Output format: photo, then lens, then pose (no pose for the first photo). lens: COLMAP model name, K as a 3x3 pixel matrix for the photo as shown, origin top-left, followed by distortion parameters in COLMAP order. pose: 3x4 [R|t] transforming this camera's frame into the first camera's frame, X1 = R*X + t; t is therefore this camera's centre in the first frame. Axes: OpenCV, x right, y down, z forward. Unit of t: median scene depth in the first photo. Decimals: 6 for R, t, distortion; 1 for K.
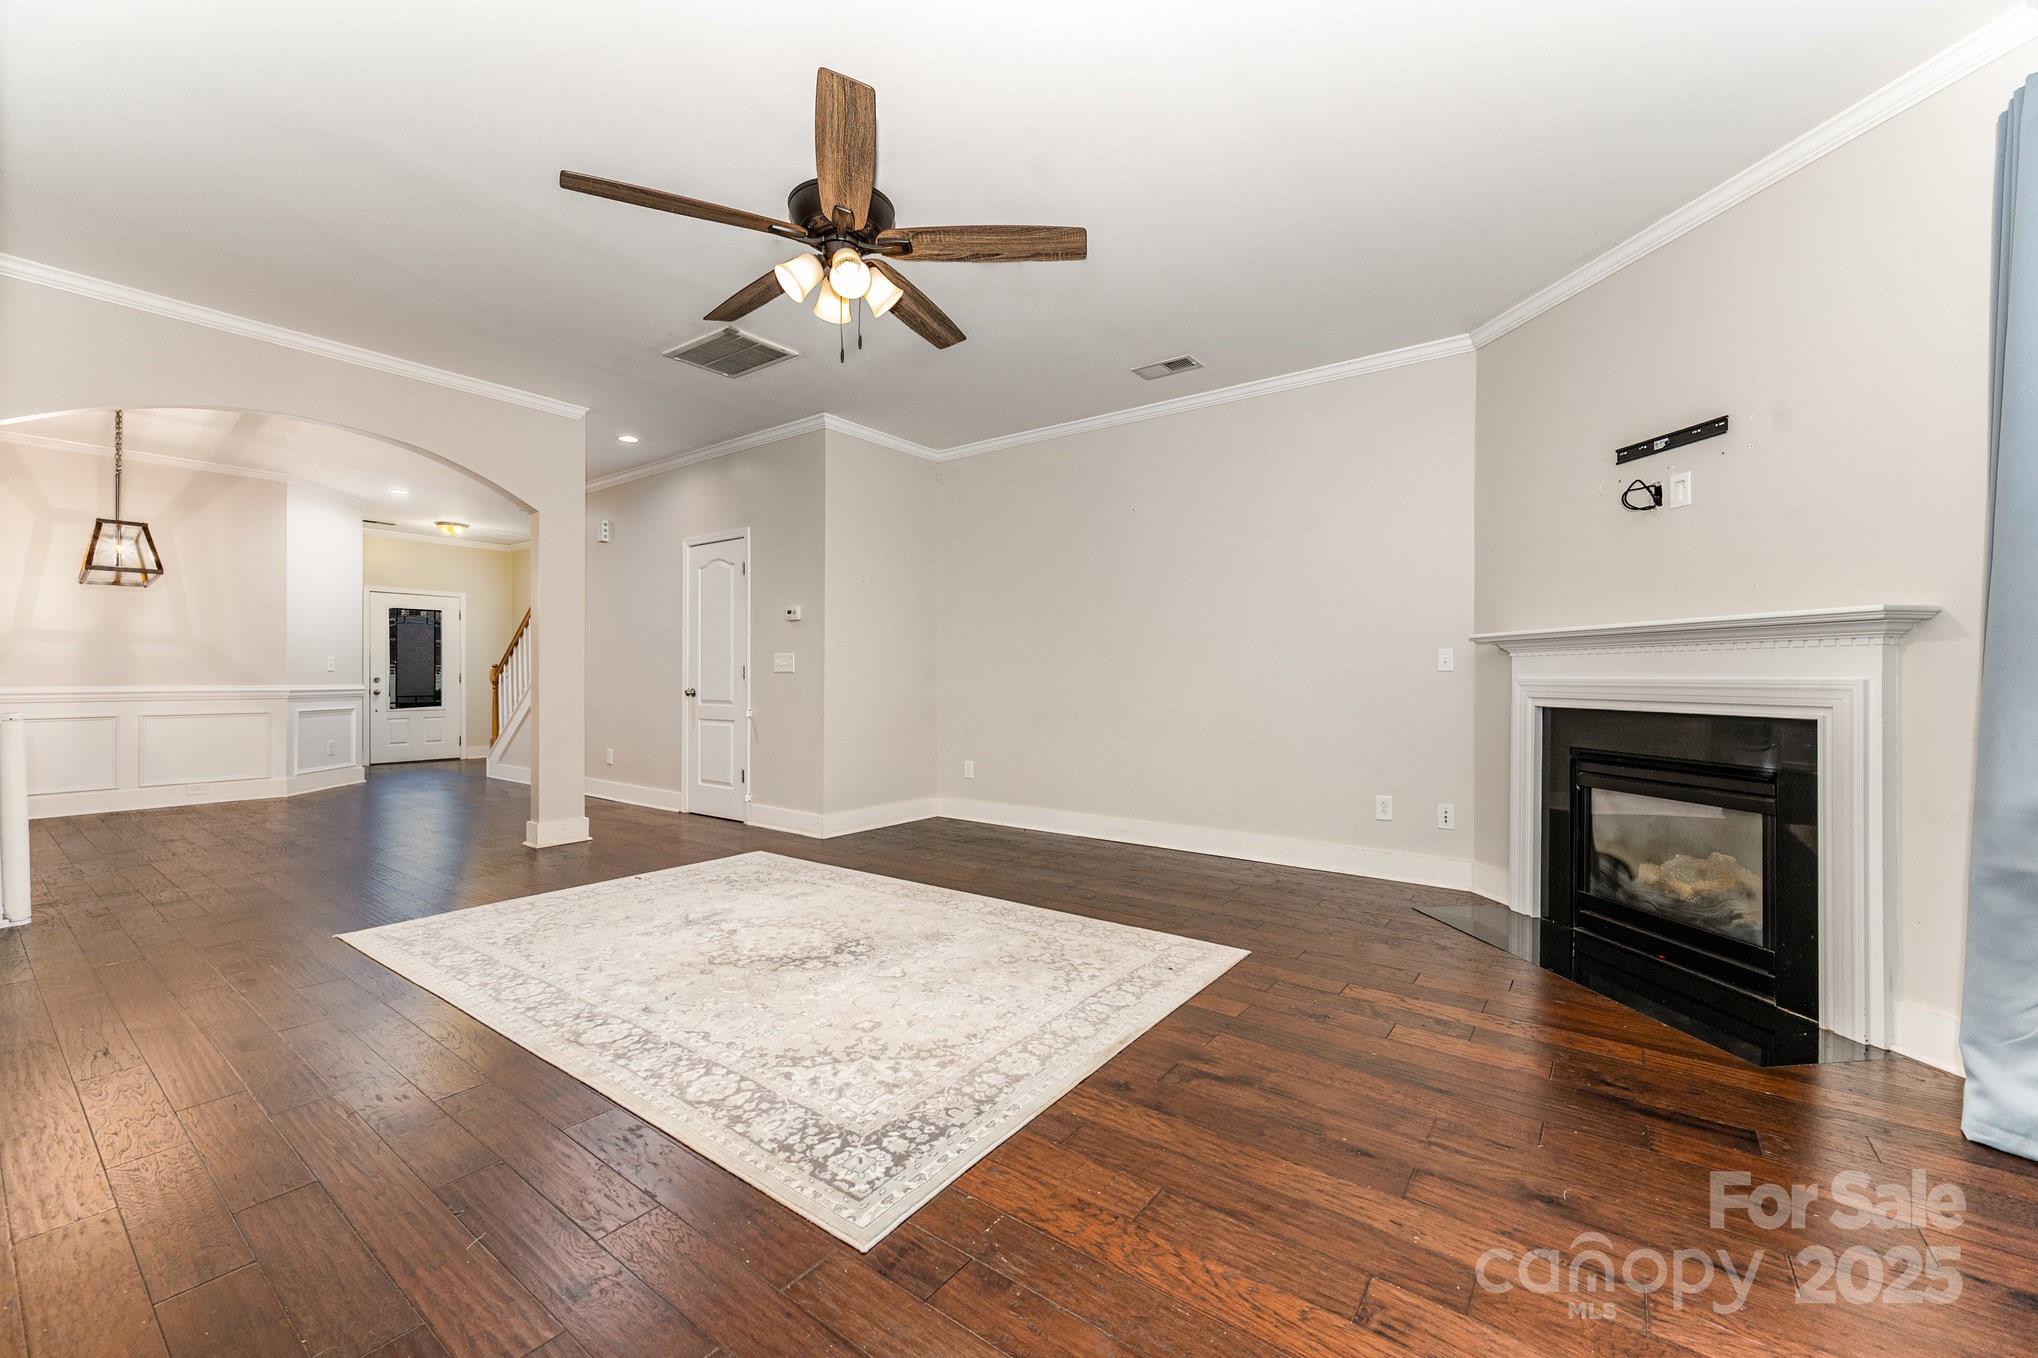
lens RADIAL K [[812.7, 0, 1013.3], [0, 812.7, 675.9], [0, 0, 1]] dist [0.001789, -0.000211]
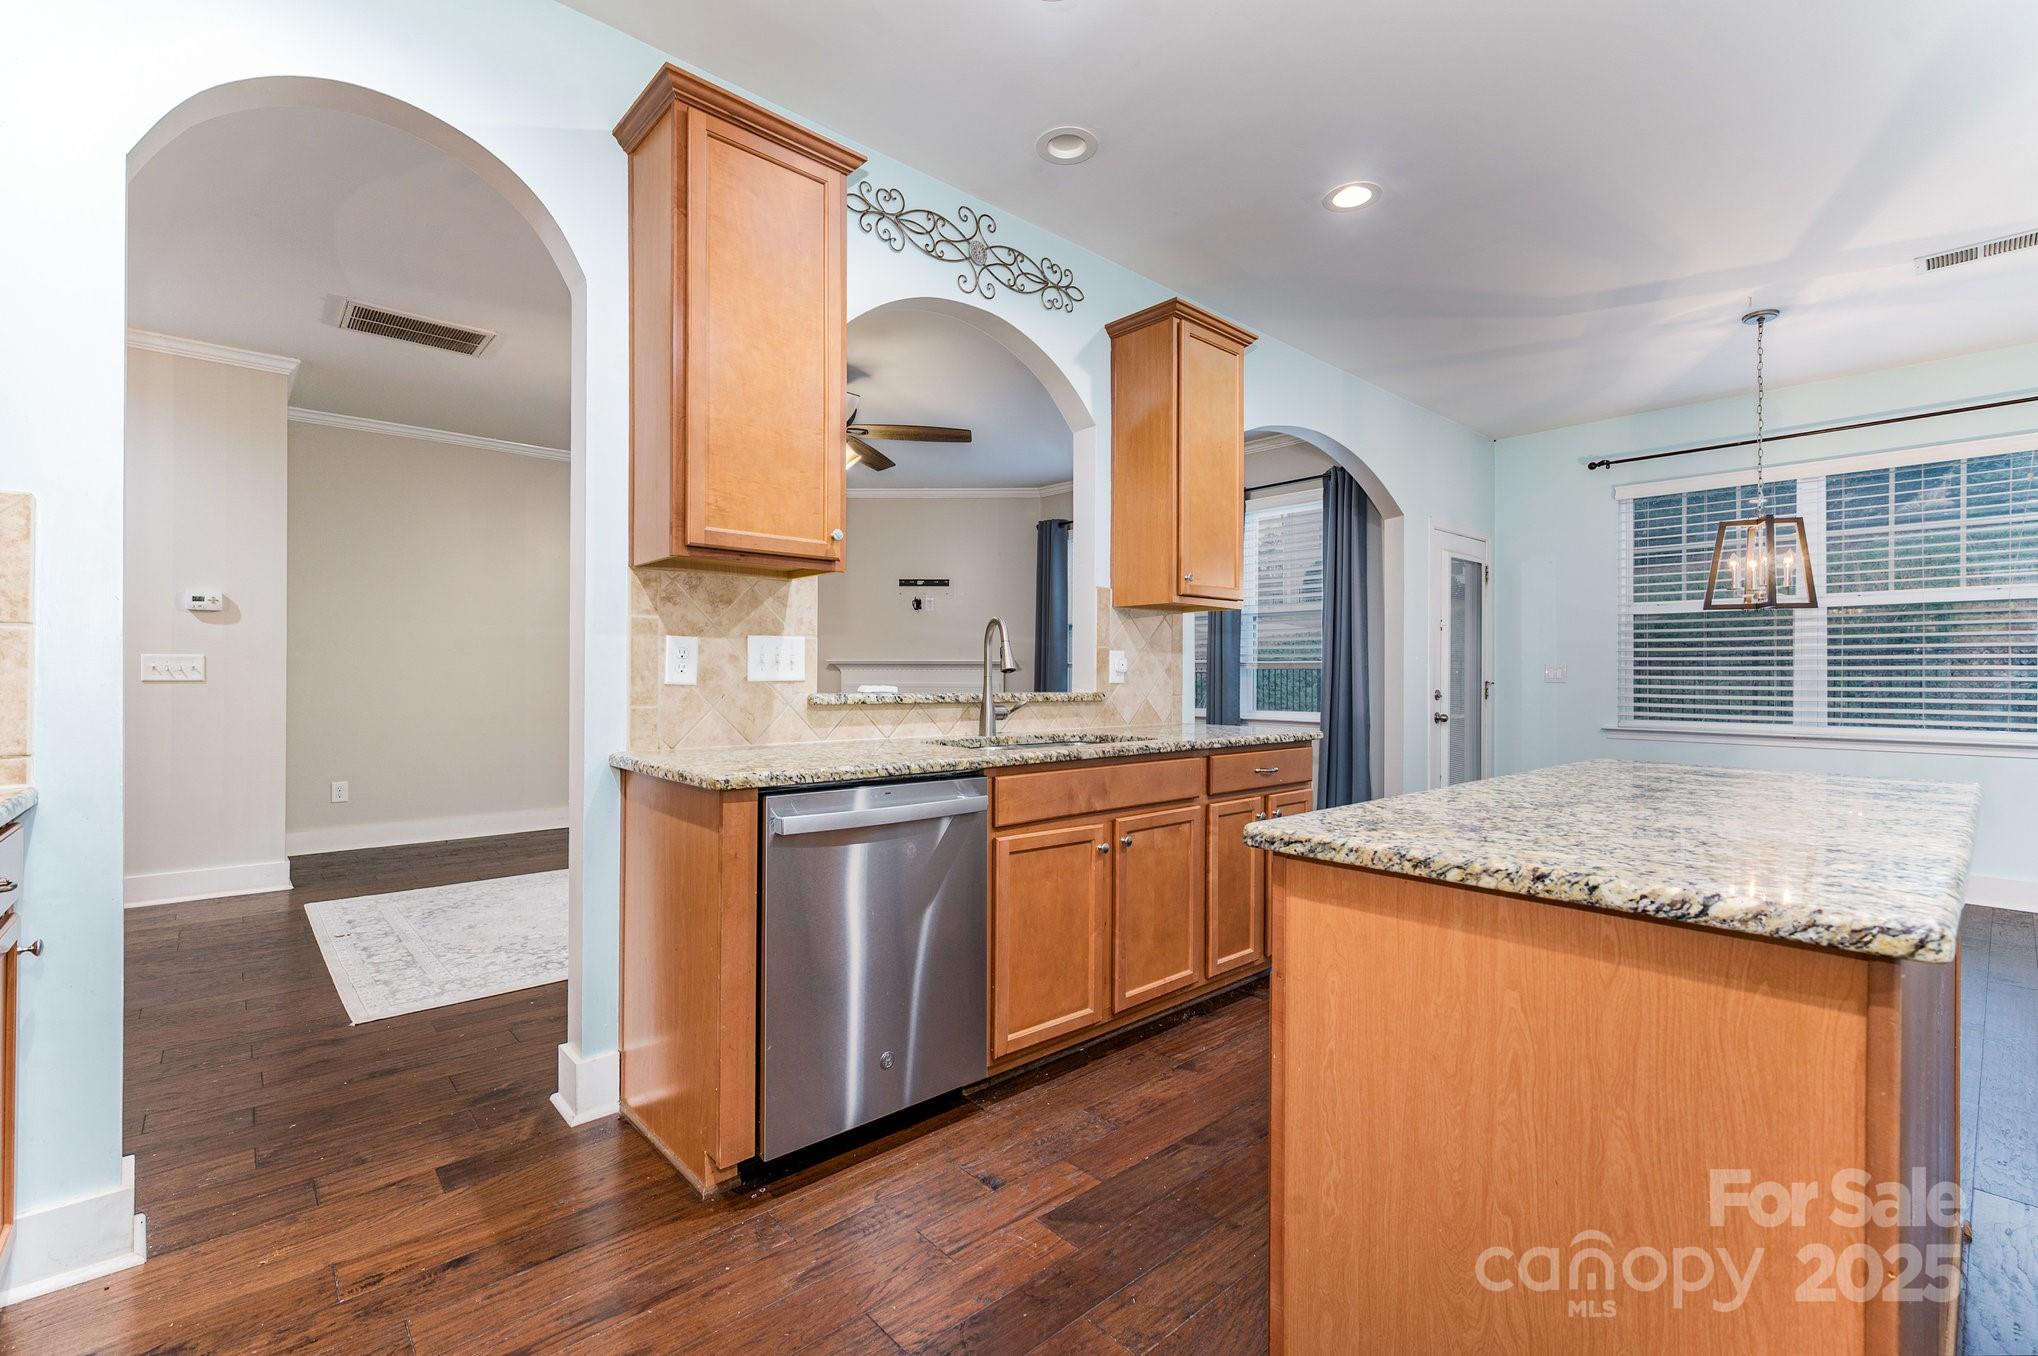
lens RADIAL K [[892.5, 0, 1029.0], [0, 892.5, 680.4], [0, 0, 1]] dist [0.000785, 0.000143]
pose [[0.188159, -0.005479, 0.982123, -1.722777], [-0.003237, 0.999976, 0.006198, -0.022572], [-0.982133, -0.004346, 0.188137, 0.219559]]
